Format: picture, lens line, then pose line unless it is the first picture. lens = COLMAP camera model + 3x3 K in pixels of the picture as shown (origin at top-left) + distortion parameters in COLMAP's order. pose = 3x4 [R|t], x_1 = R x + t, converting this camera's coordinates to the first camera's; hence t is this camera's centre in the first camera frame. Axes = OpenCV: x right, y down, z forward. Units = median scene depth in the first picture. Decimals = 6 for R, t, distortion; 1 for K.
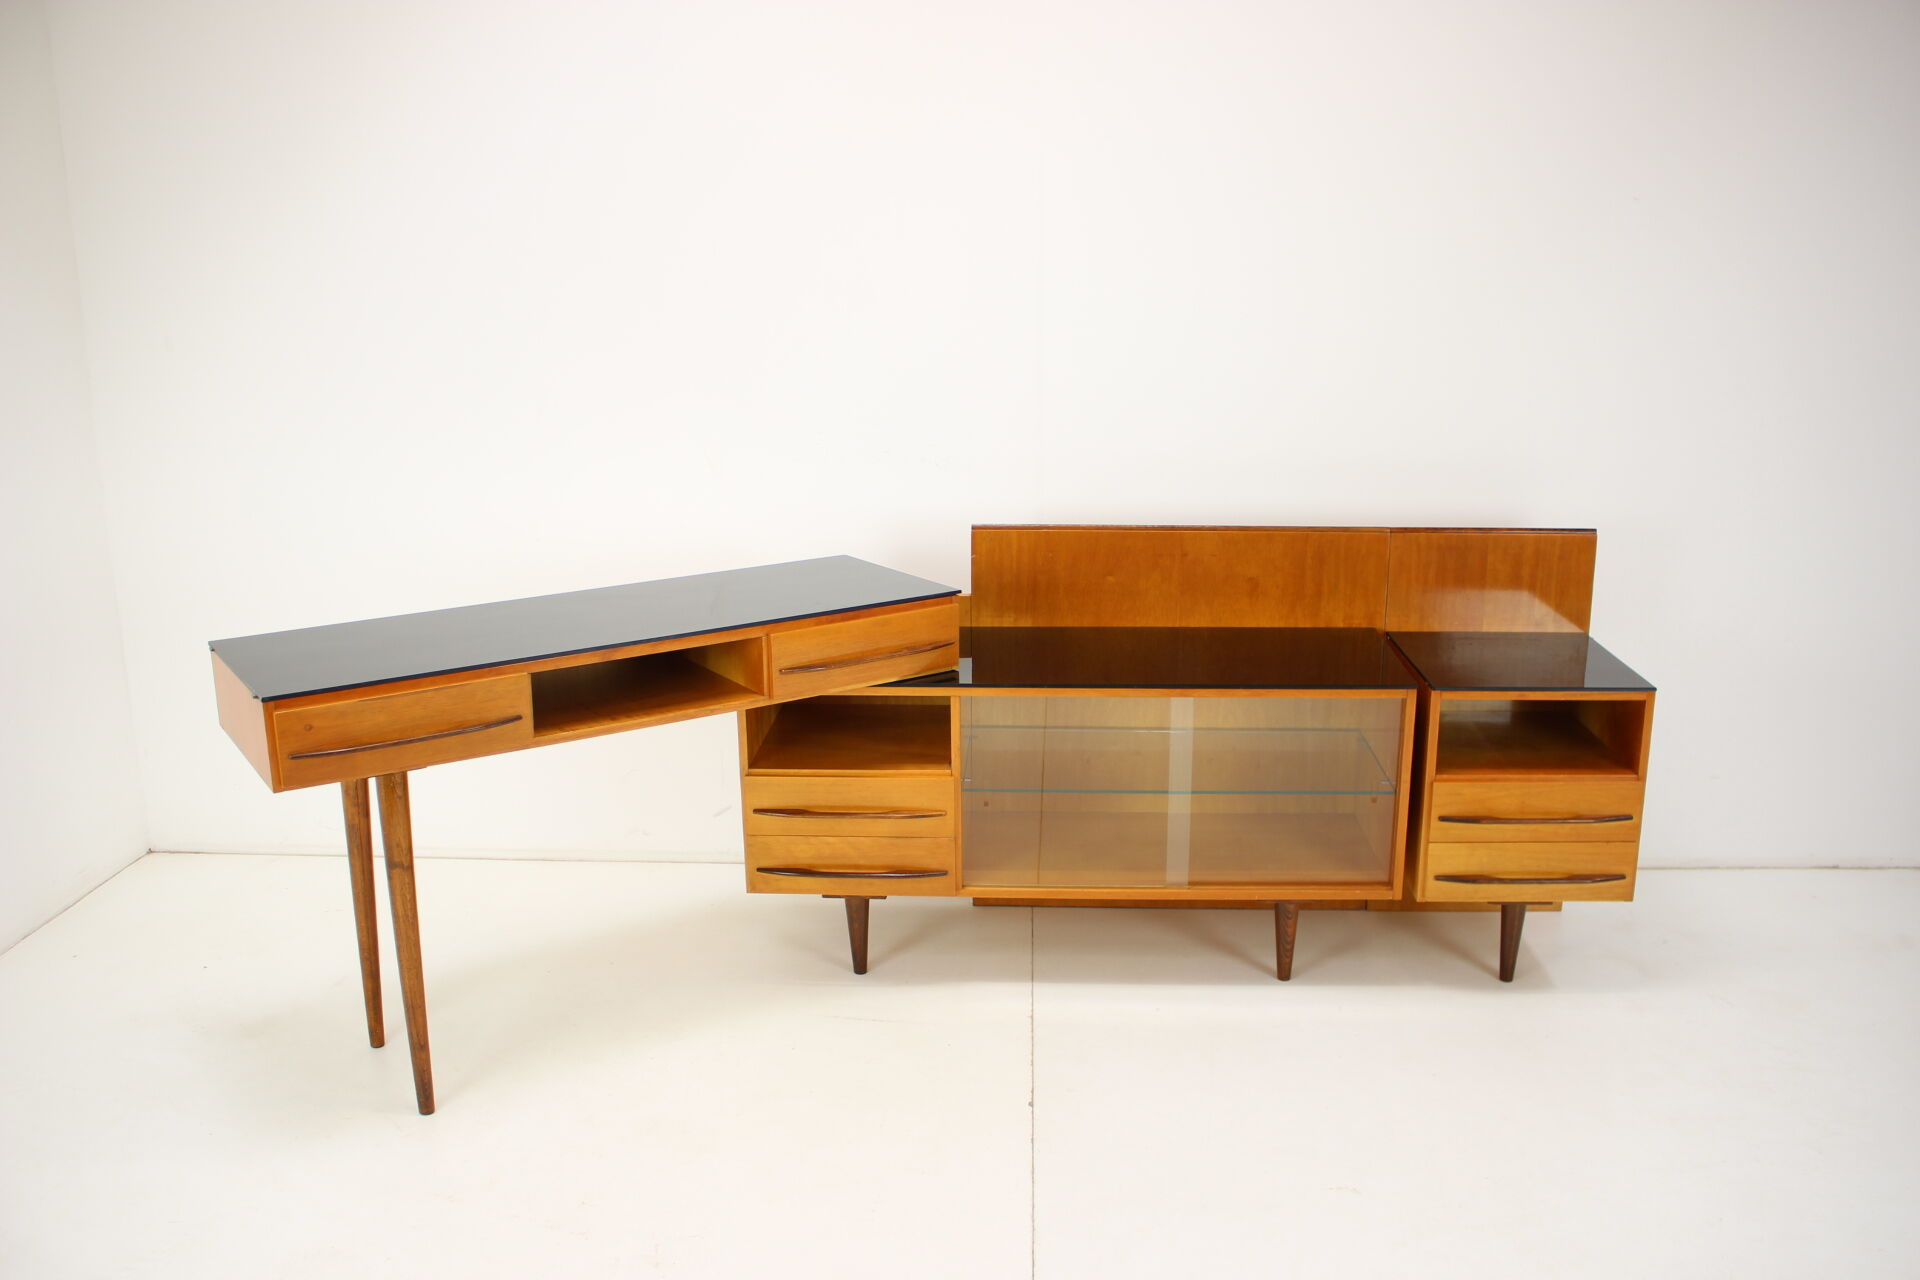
lens RADIAL K [[1590.2, 0, 960.0], [0, 1590.2, 640.0], [0, 0, 1]] dist [-0.162450, 0.120292]
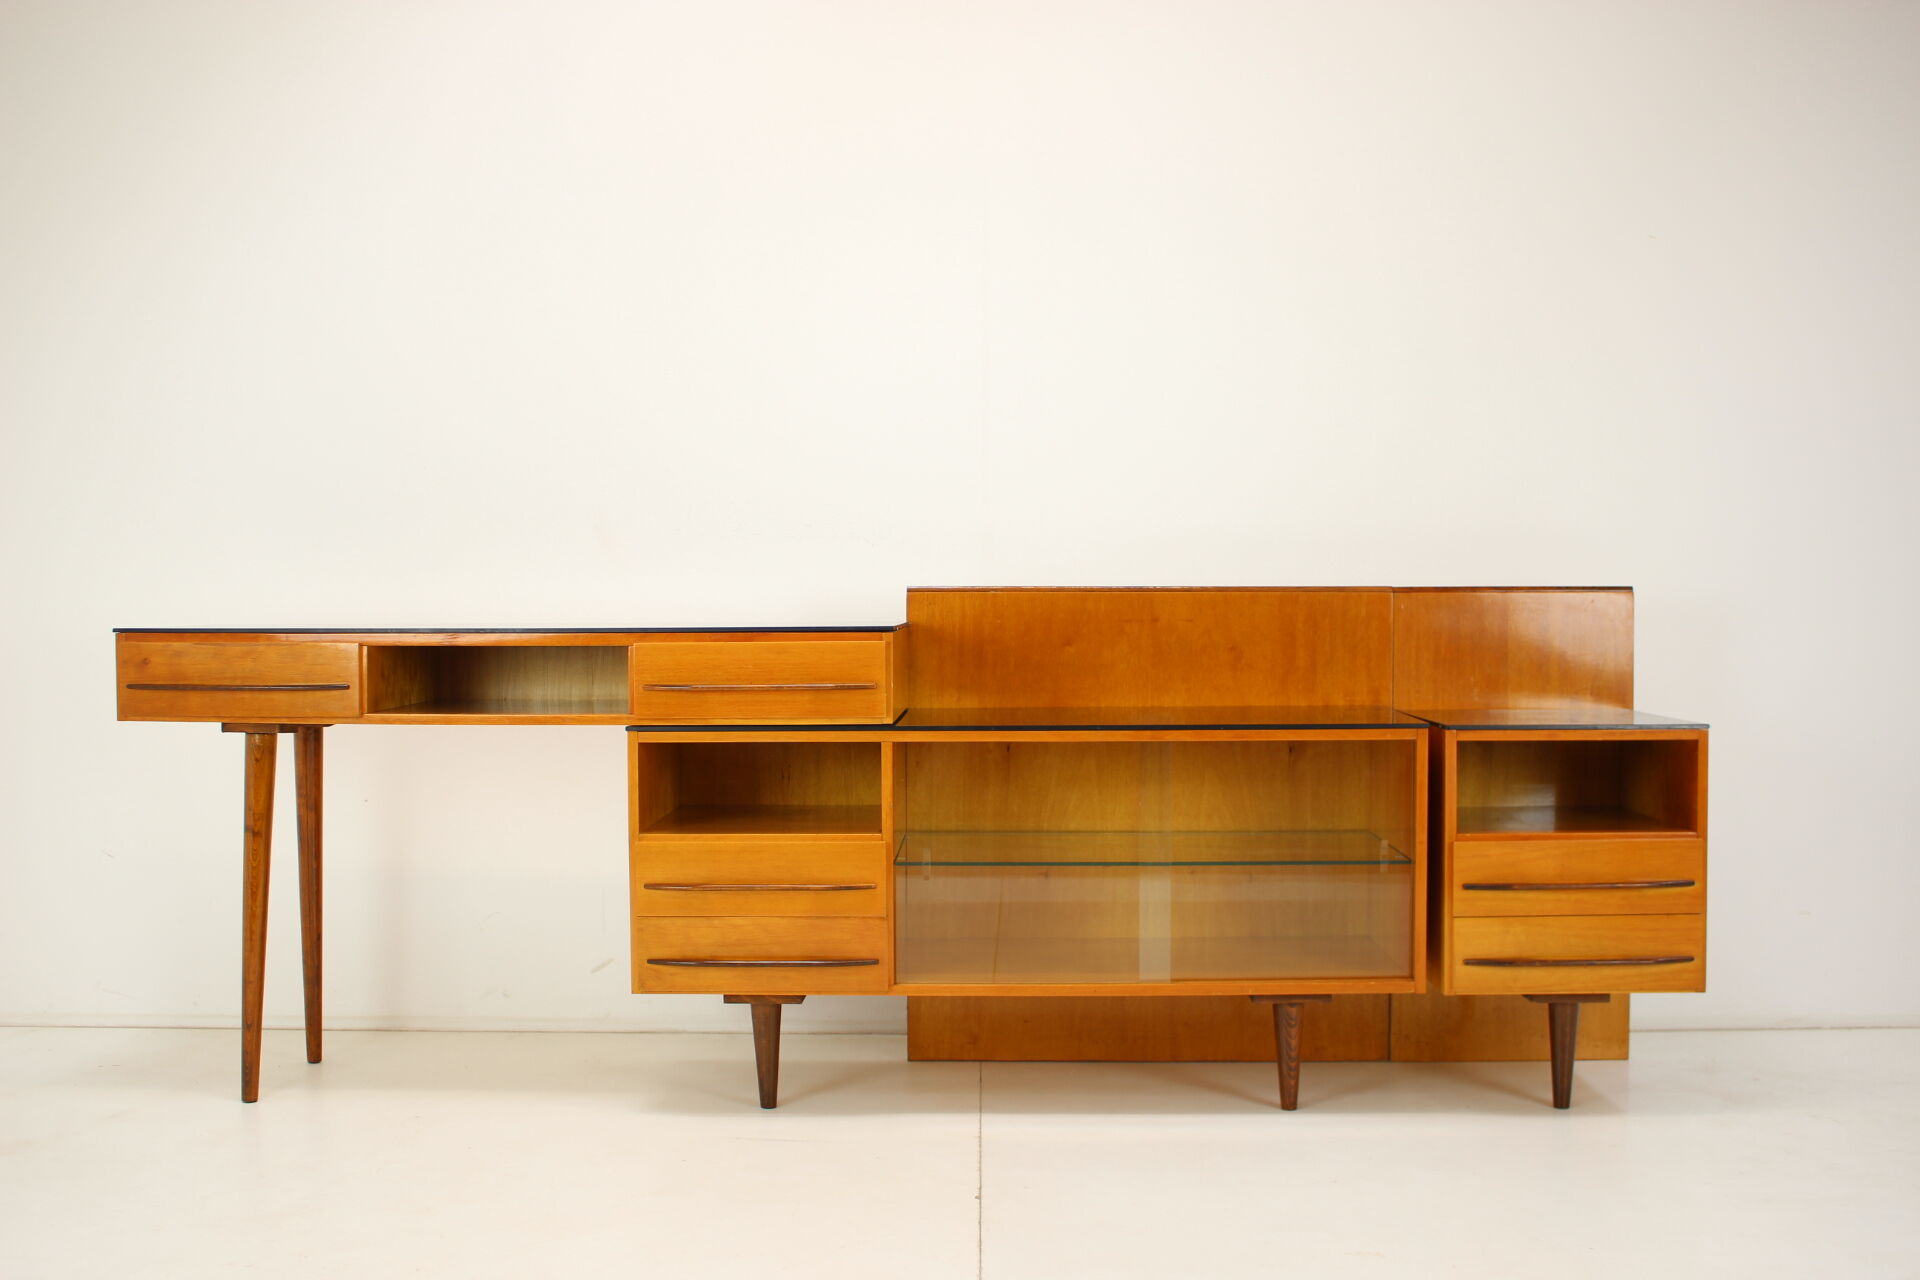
lens RADIAL K [[2021.9, 0, 960.0], [0, 2021.9, 640.0], [0, 0, 1]] dist [-0.112366, 0.013970]
pose [[0.999445, 0.004024, 0.033059, -0.000040], [0.003464, 0.974731, -0.223356, 0.208406], [-0.033122, 0.223346, 0.974176, -0.062943]]
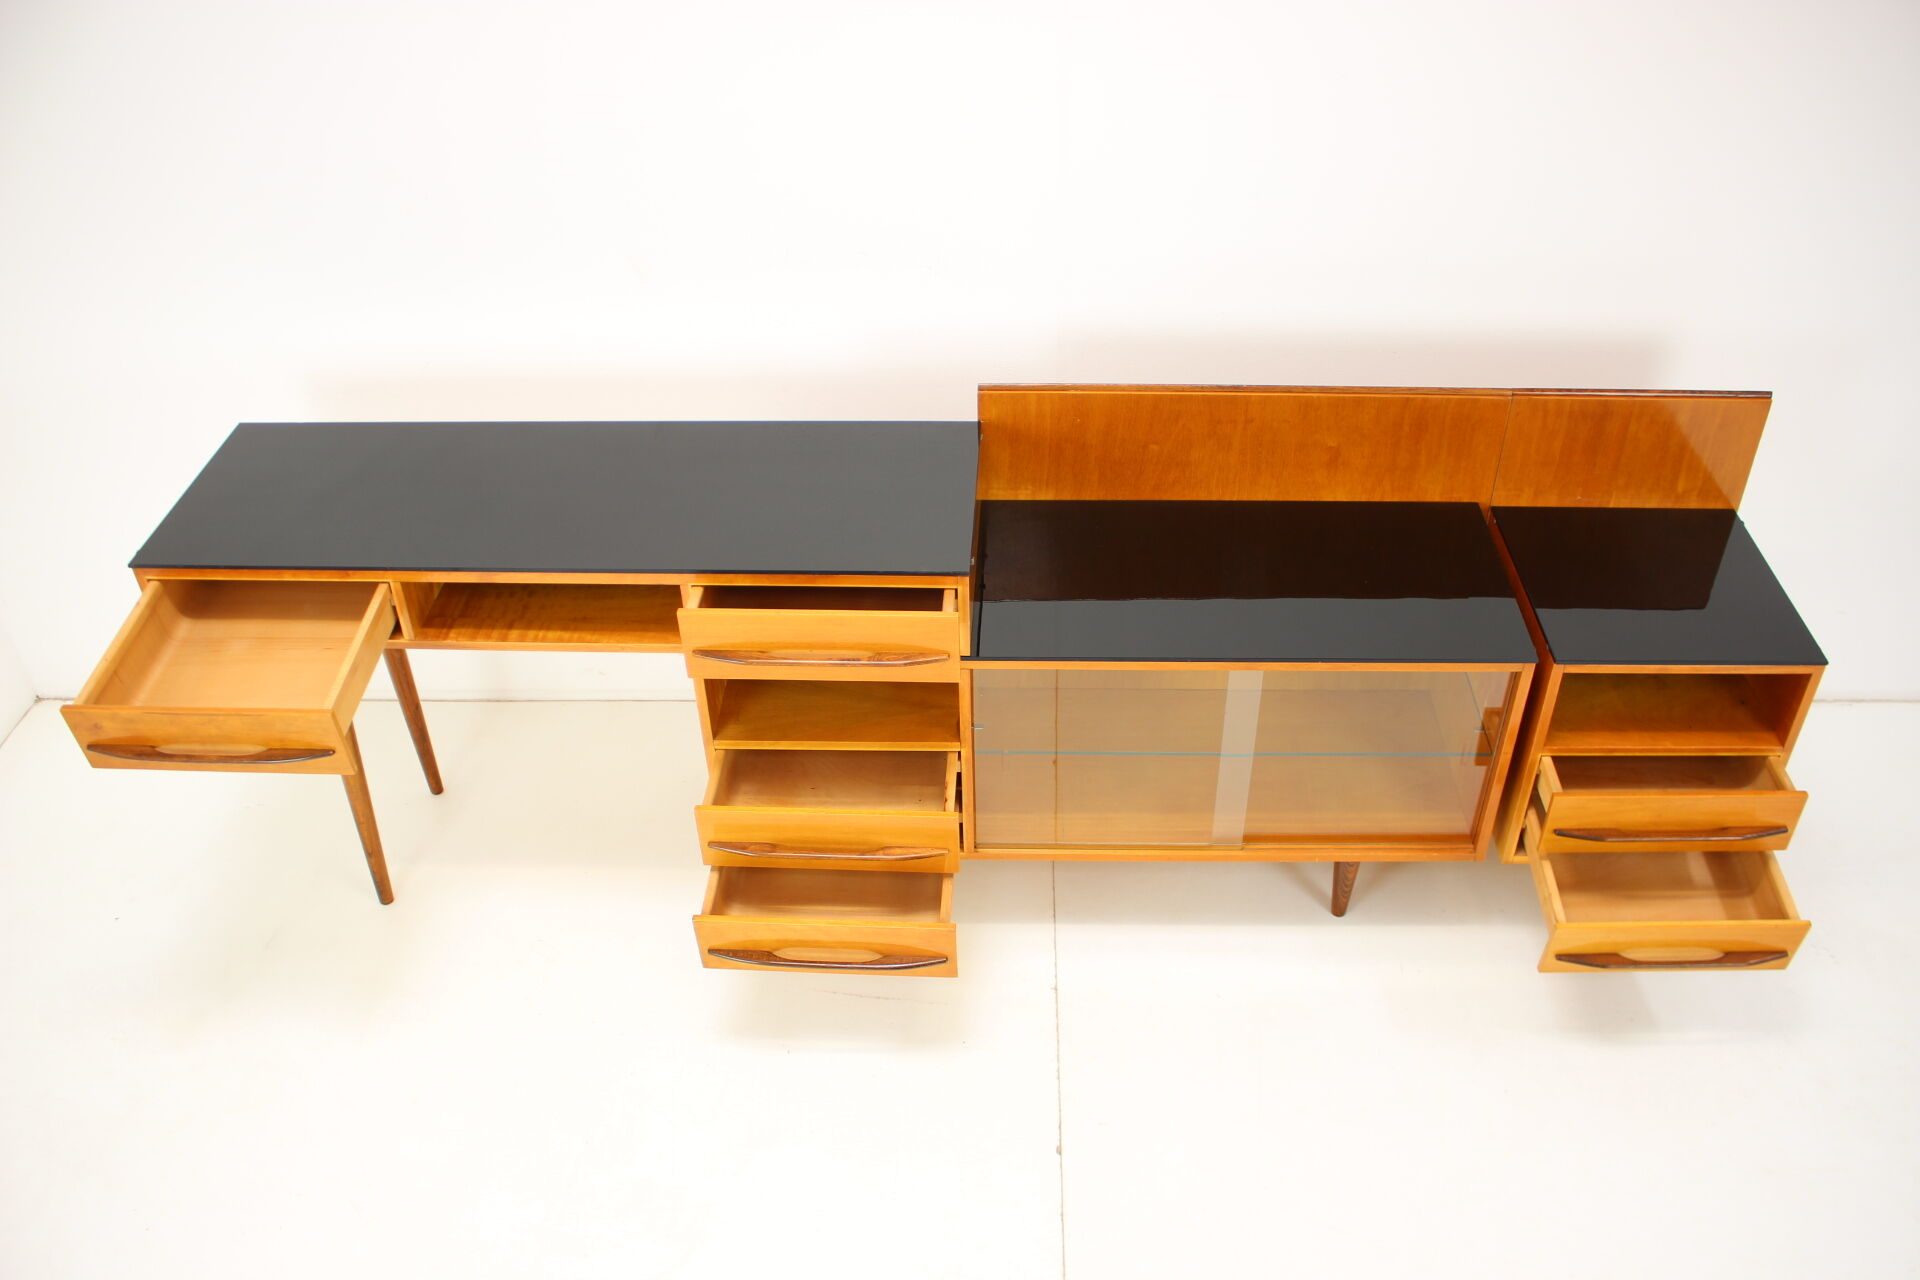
lens RADIAL K [[1590.2, 0, 960.0], [0, 1590.2, 640.0], [0, 0, 1]] dist [-0.162450, 0.120292]
pose [[0.999750, -0.020680, 0.008444, -0.011113], [0.015578, 0.916404, 0.399951, -0.279708], [-0.016009, -0.399720, 0.916498, 0.250807]]
